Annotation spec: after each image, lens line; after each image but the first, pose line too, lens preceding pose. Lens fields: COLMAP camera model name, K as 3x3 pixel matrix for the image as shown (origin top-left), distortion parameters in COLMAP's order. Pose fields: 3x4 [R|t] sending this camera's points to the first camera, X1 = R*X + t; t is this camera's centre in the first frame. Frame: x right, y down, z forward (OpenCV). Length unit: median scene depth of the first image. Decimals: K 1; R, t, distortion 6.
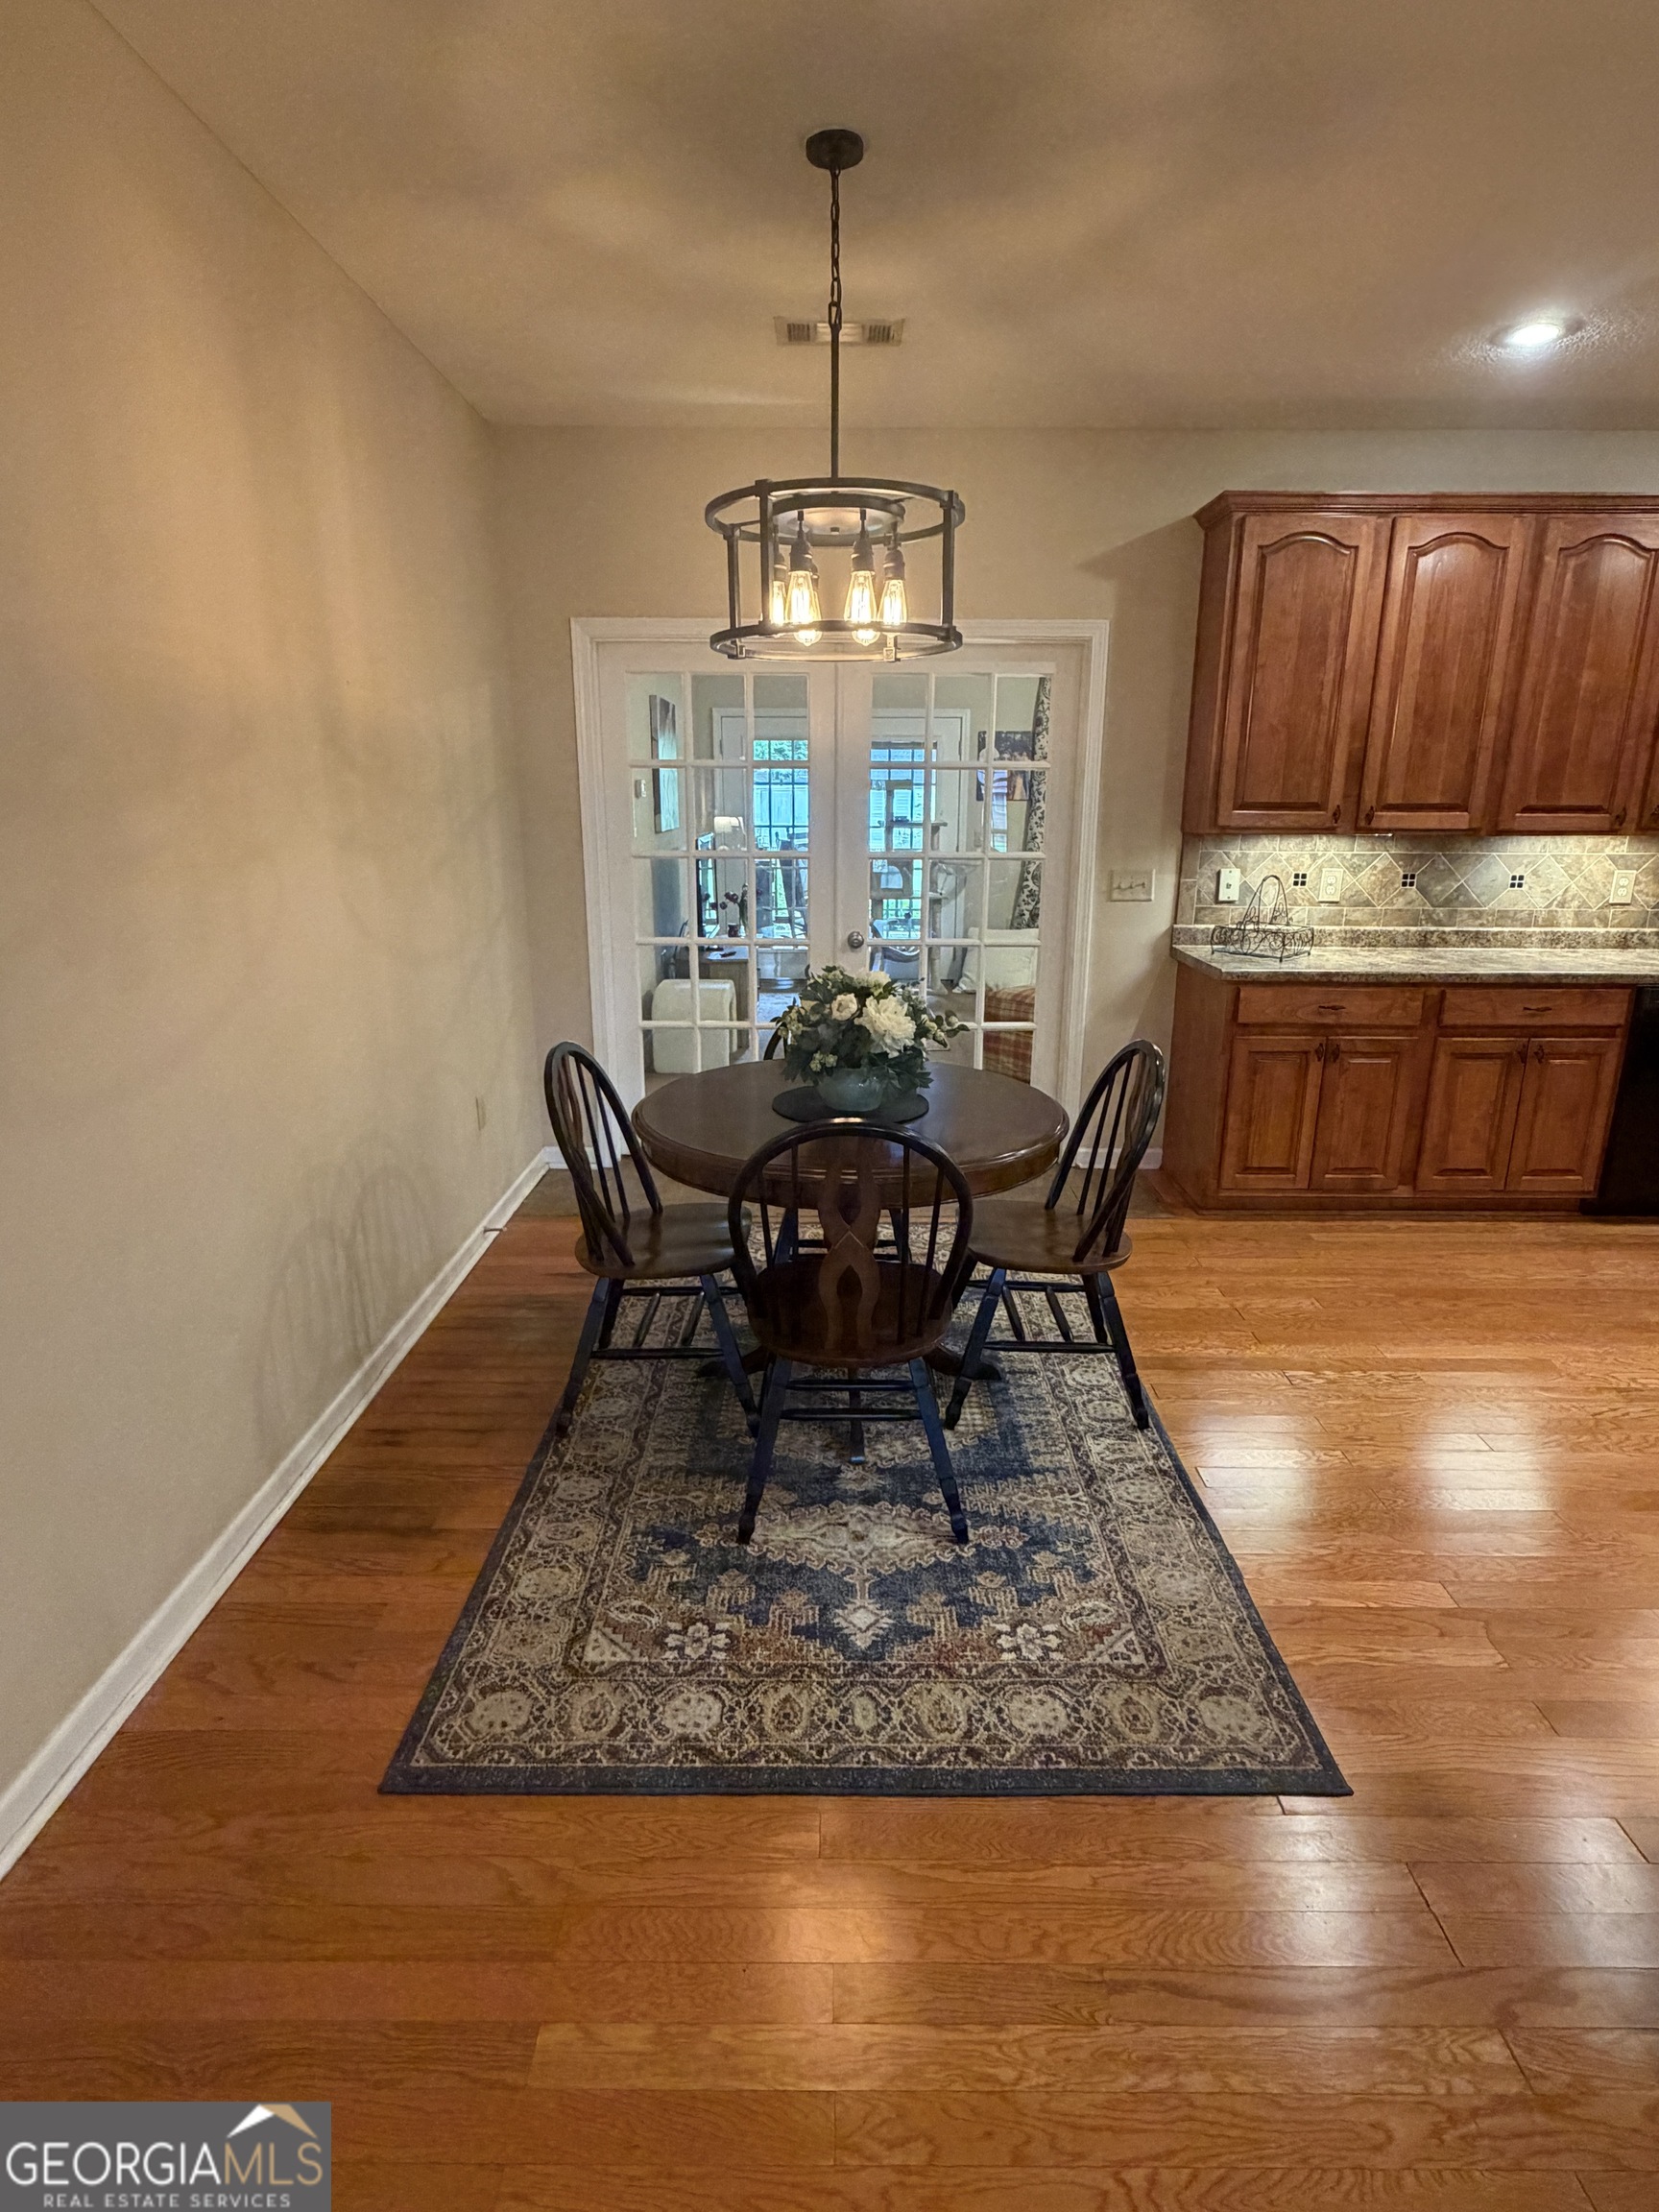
lens RADIAL K [[1140.5, 0, 833.8], [0, 1140.5, 1110.2], [0, 0, 1]] dist [-0.001863, 0.000338]
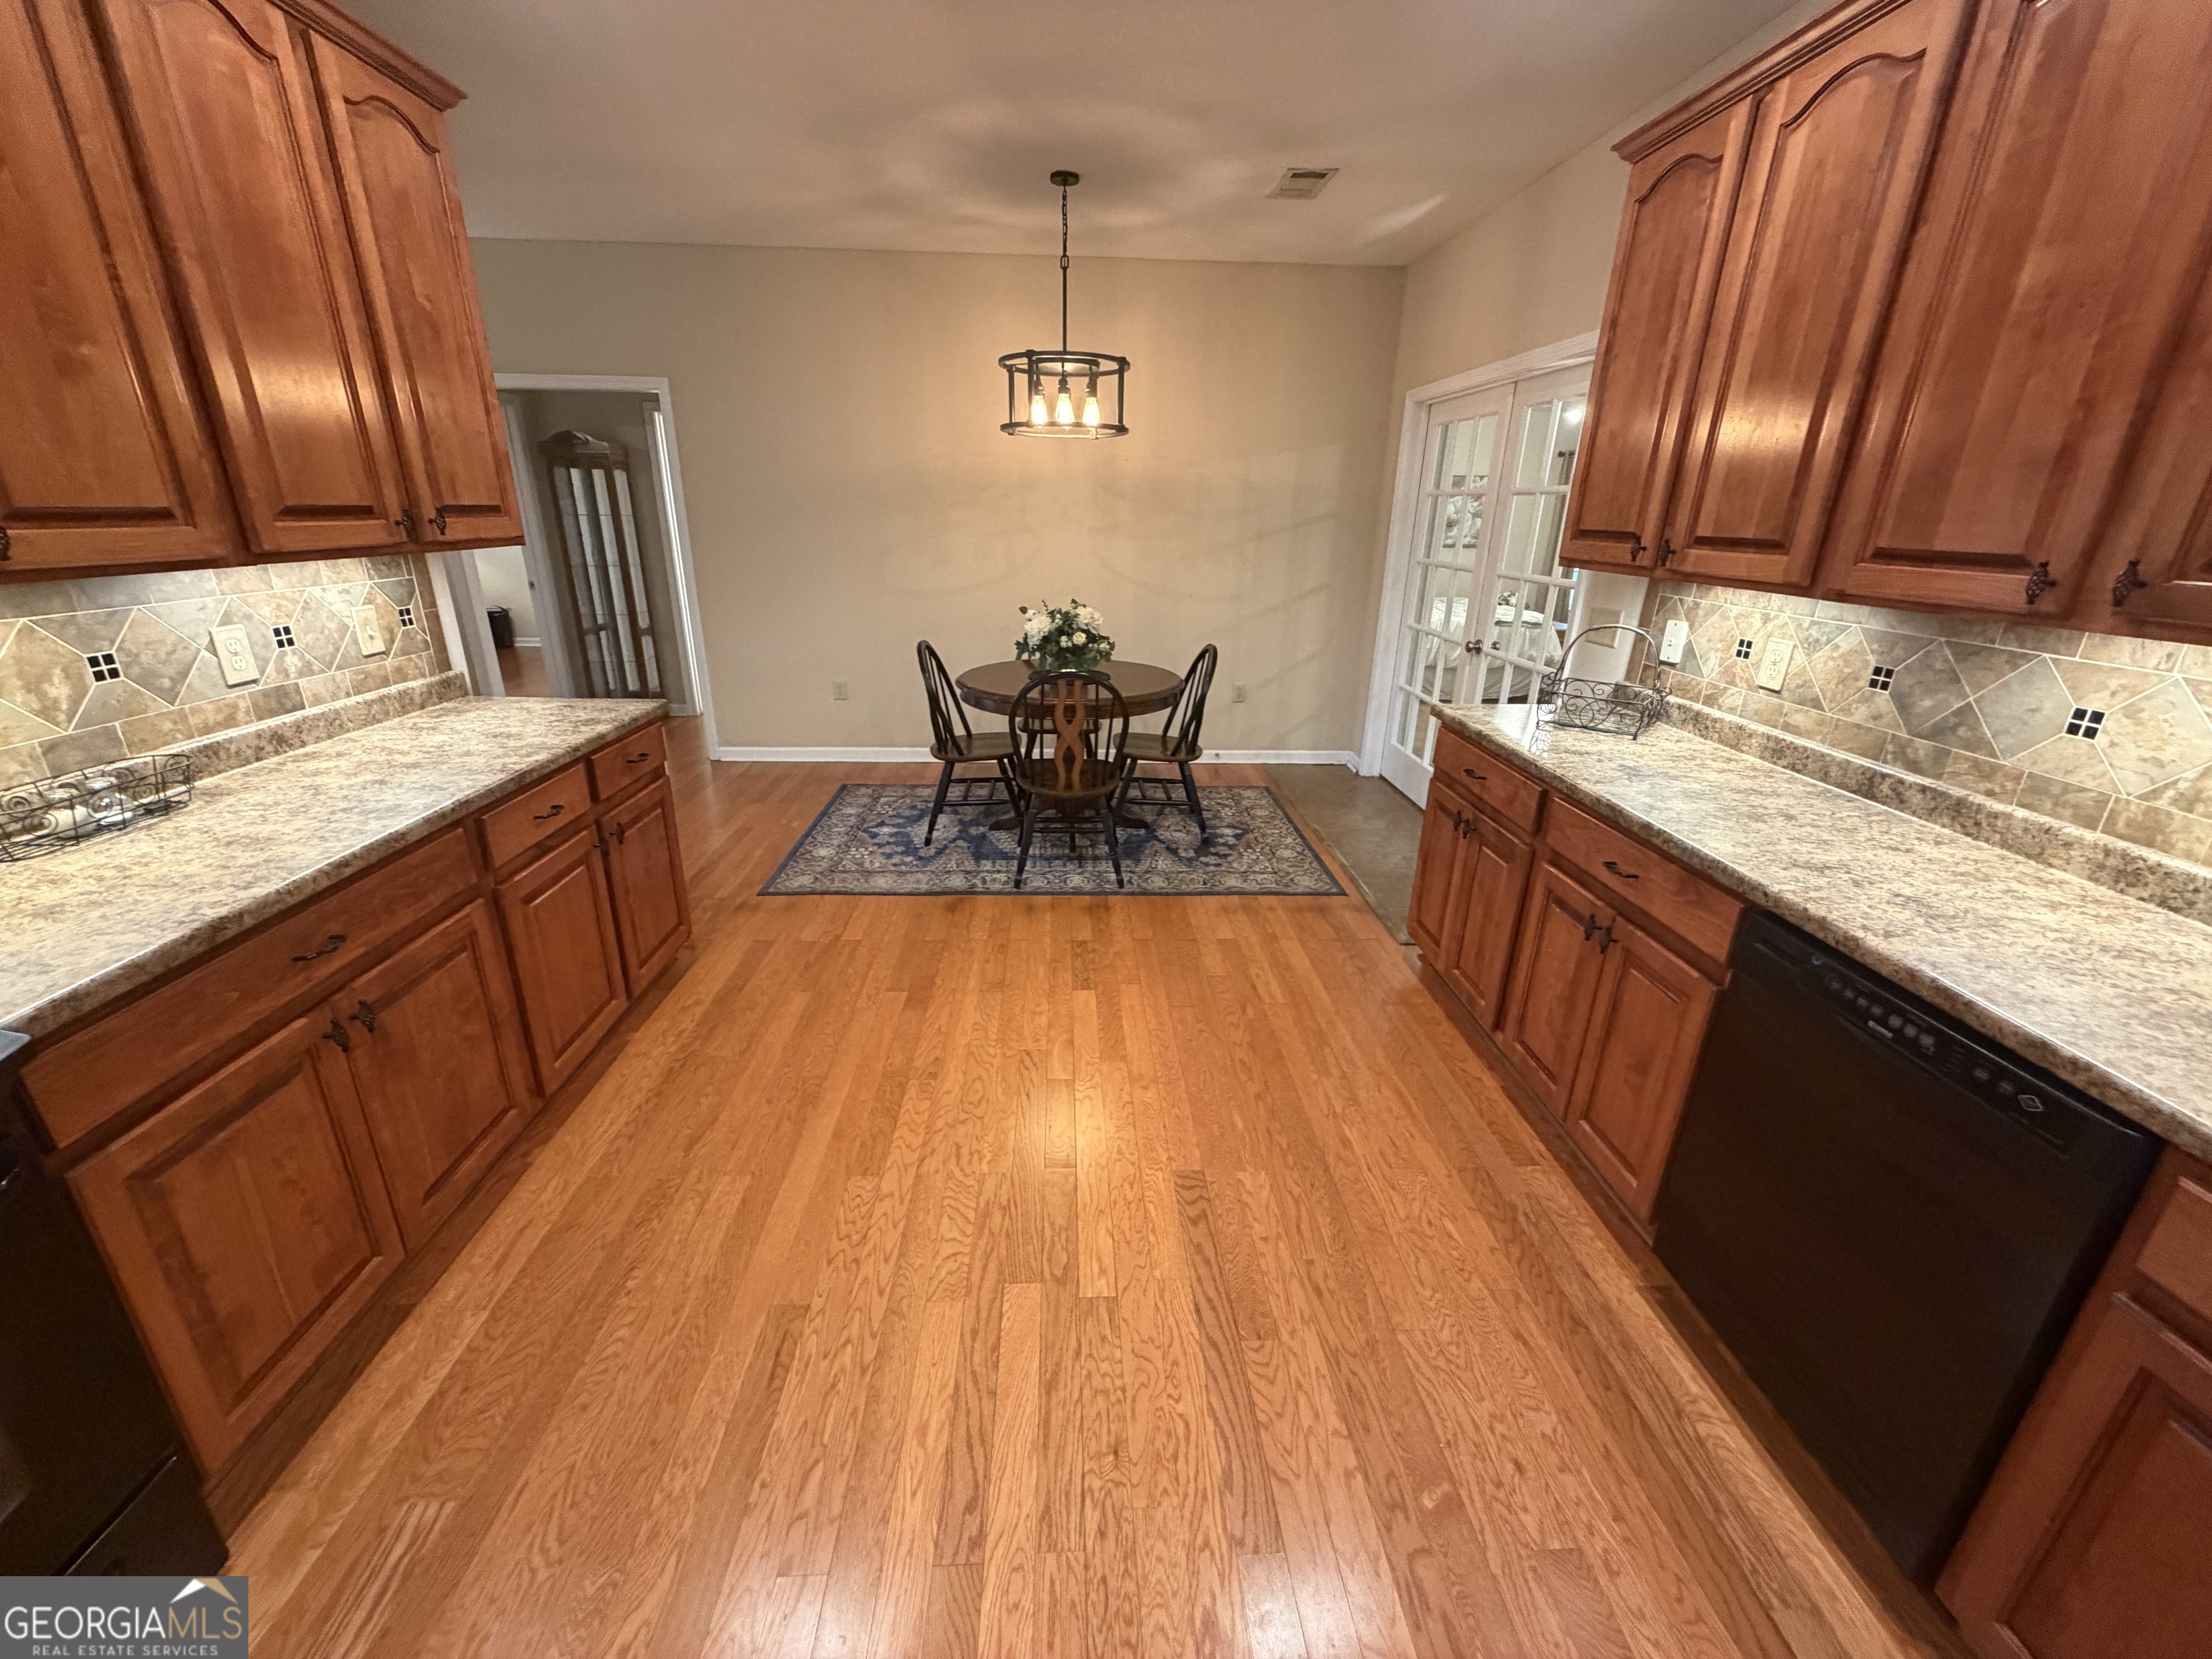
lens RADIAL K [[881.0, 0, 1099.5], [0, 881.0, 833.6], [0, 0, 1]] dist [-0.006540, 0.001534]
pose [[0.041467, 0.346346, -0.937190, 1.113561], [-0.284894, 0.903155, 0.321163, -0.191077], [0.957662, 0.253682, 0.136123, 0.688827]]
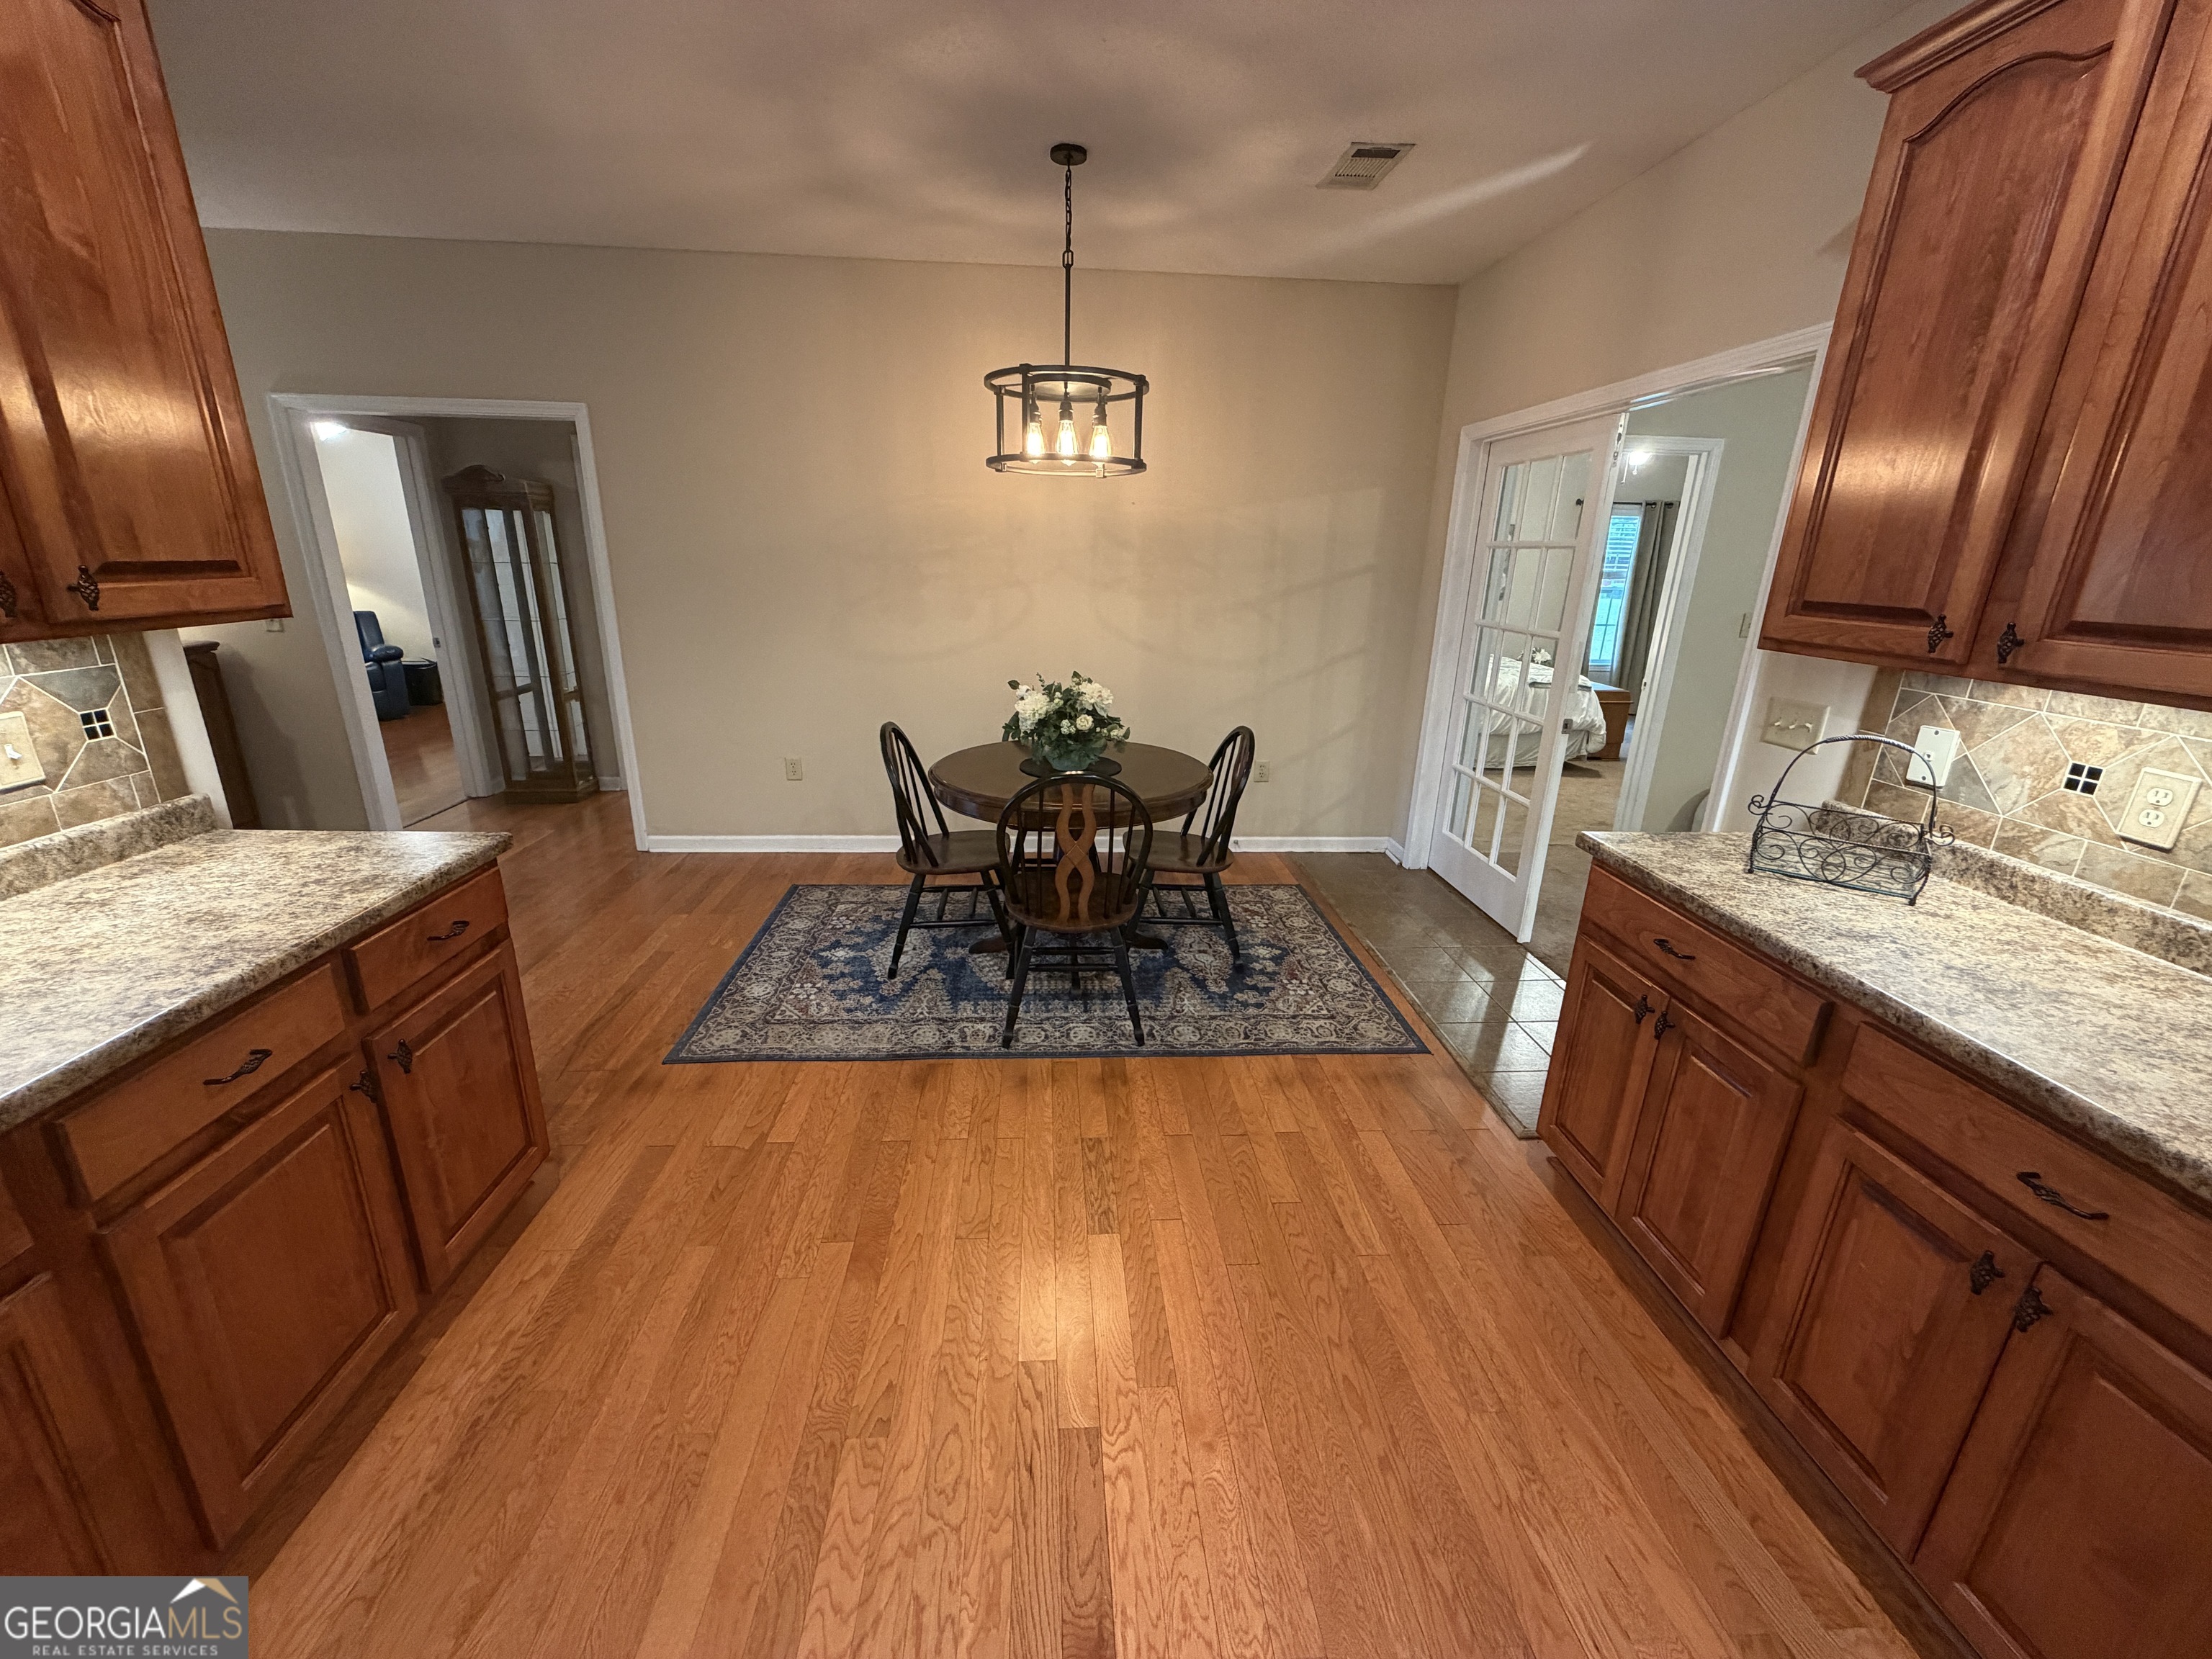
lens RADIAL K [[881.0, 0, 1100.2], [0, 881.0, 830.2], [0, 0, 1]] dist [-0.006540, 0.001534]
pose [[0.064397, 0.300675, -0.951550, 0.877228], [-0.289423, 0.918173, 0.270542, -0.193874], [0.955033, 0.257979, 0.146150, 0.668266]]
